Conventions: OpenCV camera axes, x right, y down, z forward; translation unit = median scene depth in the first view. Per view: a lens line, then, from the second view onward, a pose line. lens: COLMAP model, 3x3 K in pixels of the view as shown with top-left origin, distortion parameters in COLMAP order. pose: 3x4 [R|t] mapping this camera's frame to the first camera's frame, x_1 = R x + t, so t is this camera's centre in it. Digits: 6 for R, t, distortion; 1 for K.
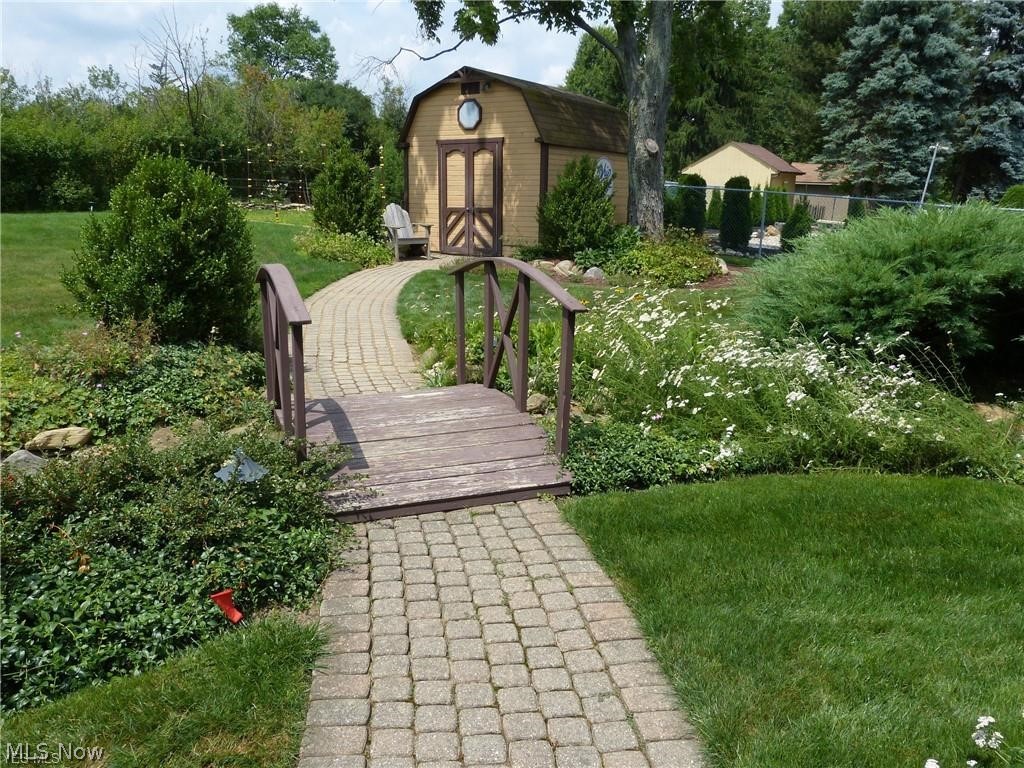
lens RADIAL K [[752.7, 0, 514.4], [0, 752.7, 384.6], [0, 0, 1]] dist [-0.020407, 0.006283]
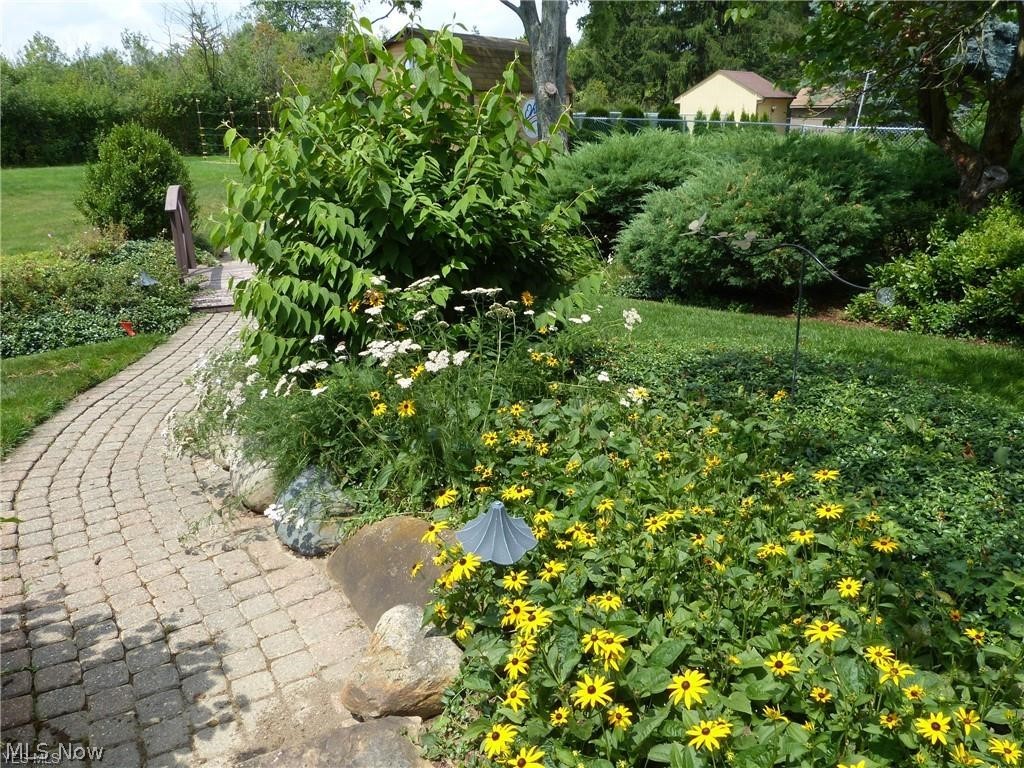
lens RADIAL K [[752.7, 0, 509.3], [0, 752.7, 383.8], [0, 0, 1]] dist [-0.020407, 0.006283]
pose [[0.996968, -0.018074, -0.075681, 0.468606], [0.023945, 0.996712, 0.077401, 0.151543], [0.074034, -0.078979, 0.994123, -0.599400]]
